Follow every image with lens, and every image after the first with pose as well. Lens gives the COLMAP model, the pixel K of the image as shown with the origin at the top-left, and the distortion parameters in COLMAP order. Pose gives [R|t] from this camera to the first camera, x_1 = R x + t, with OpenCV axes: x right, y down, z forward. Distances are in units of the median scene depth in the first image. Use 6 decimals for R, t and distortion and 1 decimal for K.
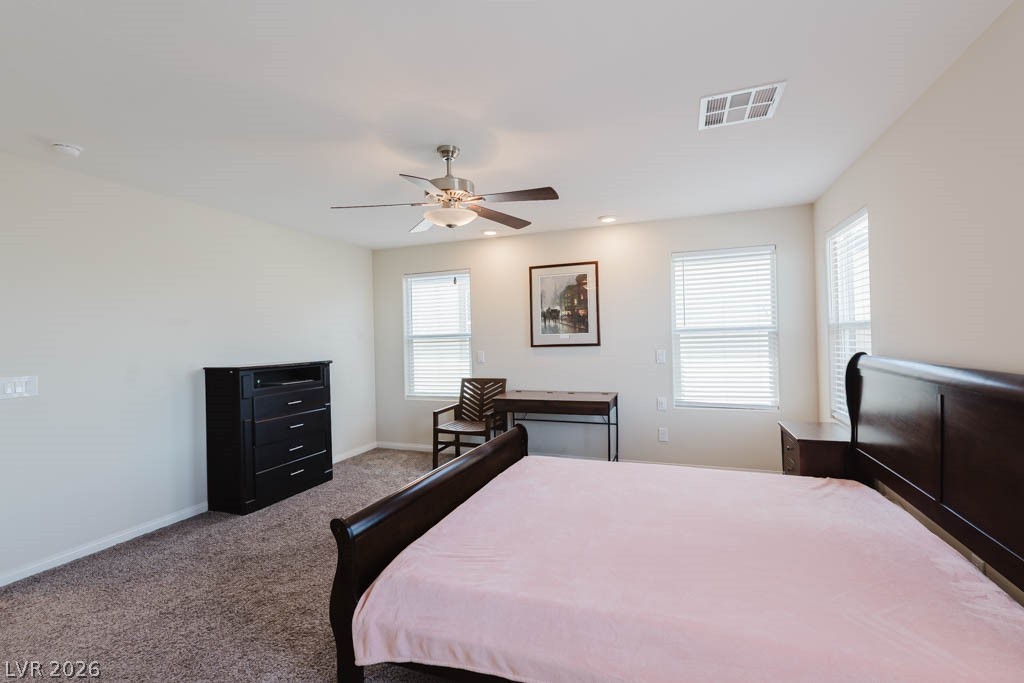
lens RADIAL K [[465.0, 0, 508.5], [0, 465.0, 331.7], [0, 0, 1]] dist [0.000102, 0.000017]
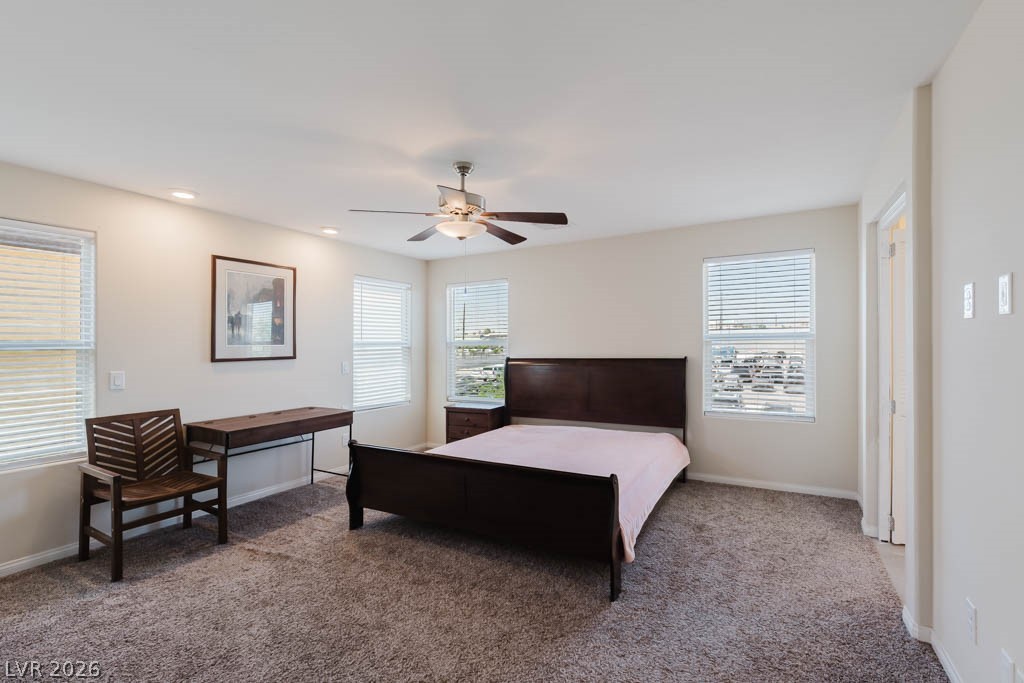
lens RADIAL K [[486.1, 0, 512.0], [0, 486.1, 341.5], [0, 0, 1]] dist [0.000121, -0.000153]
pose [[0.122149, 0.028140, 0.992113, -0.701660], [-0.004146, 0.999604, -0.027842, 0.020688], [-0.992503, -0.000713, 0.122217, 0.444674]]
